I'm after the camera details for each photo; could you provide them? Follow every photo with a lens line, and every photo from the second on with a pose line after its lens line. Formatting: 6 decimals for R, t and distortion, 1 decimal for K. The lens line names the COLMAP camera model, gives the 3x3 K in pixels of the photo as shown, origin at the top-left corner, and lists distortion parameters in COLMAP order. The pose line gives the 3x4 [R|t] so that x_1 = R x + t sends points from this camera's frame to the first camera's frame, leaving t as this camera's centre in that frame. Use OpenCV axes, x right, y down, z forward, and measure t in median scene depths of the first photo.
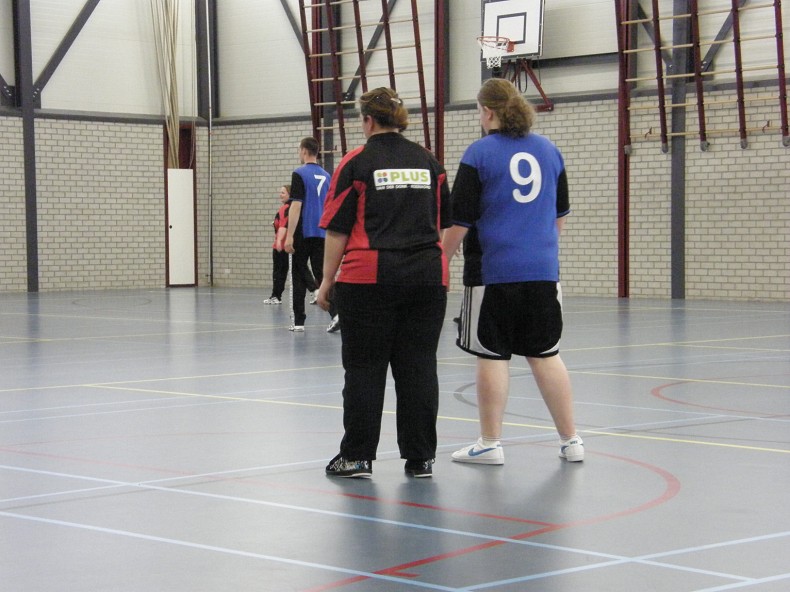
lens RADIAL K [[1978.1, 0, 395.0], [0, 1978.1, 296.0], [0, 0, 1]] dist [0.623816, -0.617182]
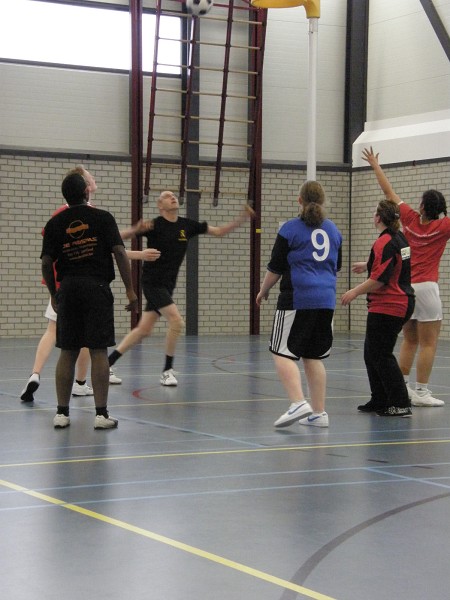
lens RADIAL K [[1486.9, 0, 225.0], [0, 1486.9, 300.0], [0, 0, 1]] dist [0.600195, -1.172310]
pose [[0.254070, -0.008179, 0.967151, -0.728454], [0.023502, 0.999721, 0.002280, -0.021706], [-0.966900, 0.022151, 0.254191, 0.767184]]
